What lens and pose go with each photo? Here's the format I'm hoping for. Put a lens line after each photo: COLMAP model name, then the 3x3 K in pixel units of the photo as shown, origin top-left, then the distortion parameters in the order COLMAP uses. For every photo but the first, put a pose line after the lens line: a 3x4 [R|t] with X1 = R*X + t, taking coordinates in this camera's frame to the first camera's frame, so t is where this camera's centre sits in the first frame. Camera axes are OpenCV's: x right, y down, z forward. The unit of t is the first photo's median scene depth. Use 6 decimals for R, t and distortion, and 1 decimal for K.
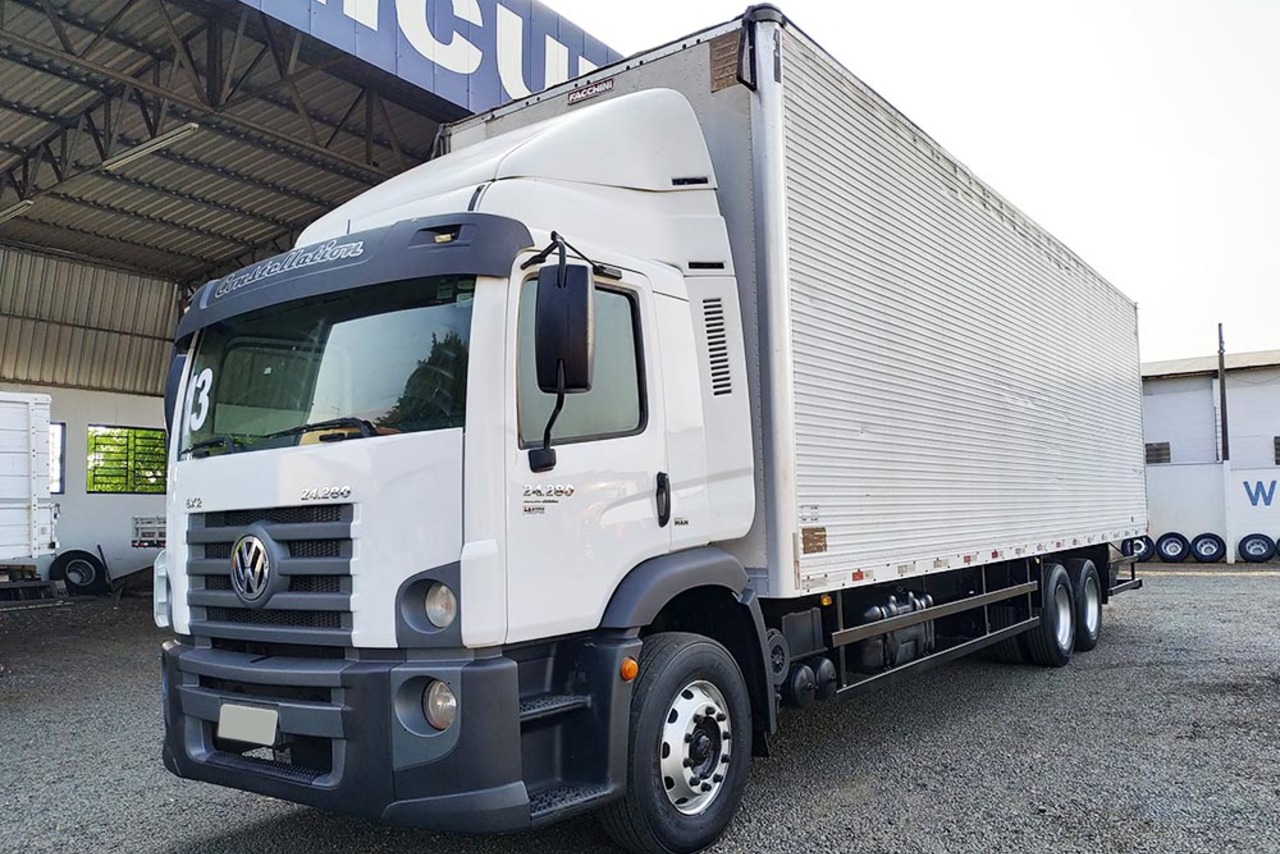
lens RADIAL K [[932.3, 0, 640.4], [0, 932.3, 445.8], [0, 0, 1]] dist [-0.012296, -0.006888]
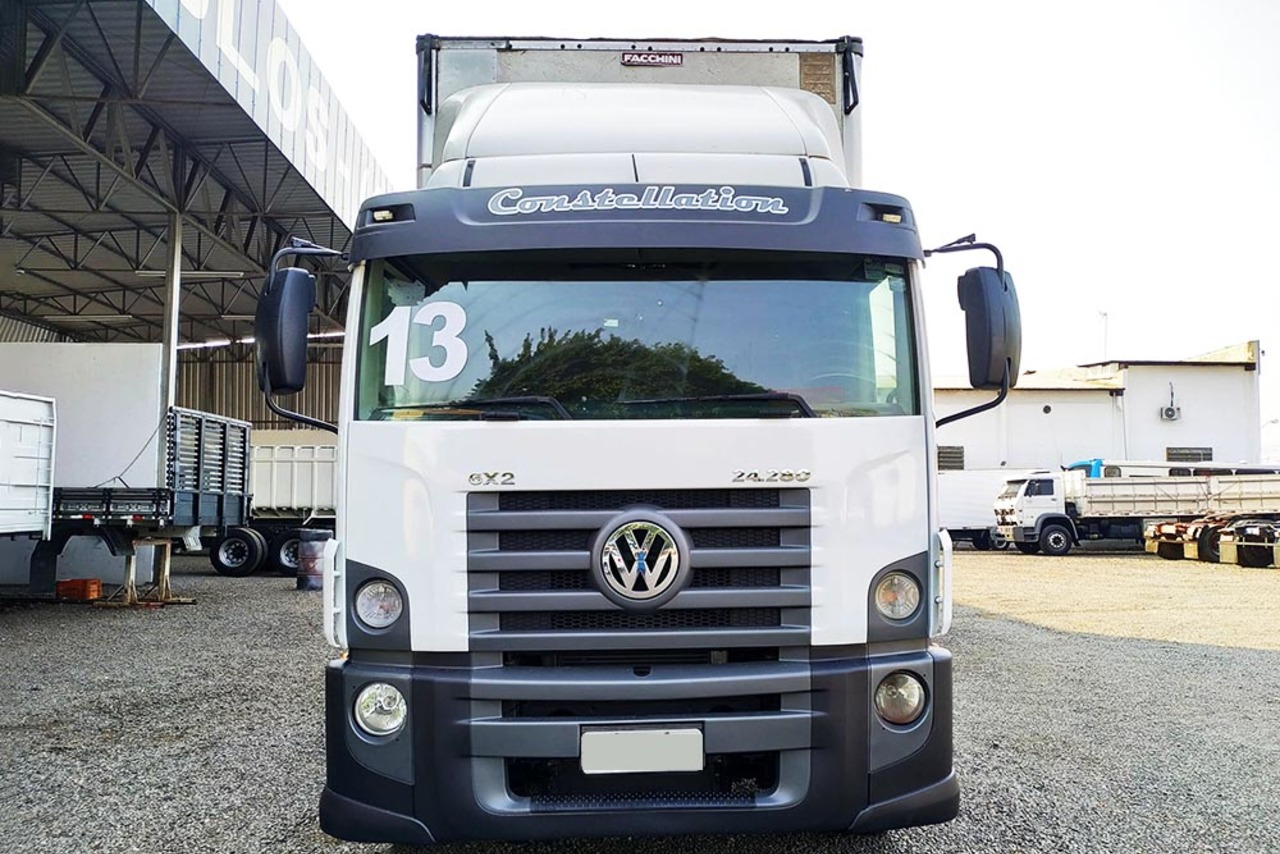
lens RADIAL K [[928.2, 0, 640.0], [0, 928.2, 427.0], [0, 0, 1]] dist [-0.004807, -0.002984]
pose [[0.806618, 0.064974, 0.587490, -0.899171], [-0.064370, 0.997684, -0.021961, 0.030612], [-0.587557, -0.020103, 0.808933, 0.334724]]
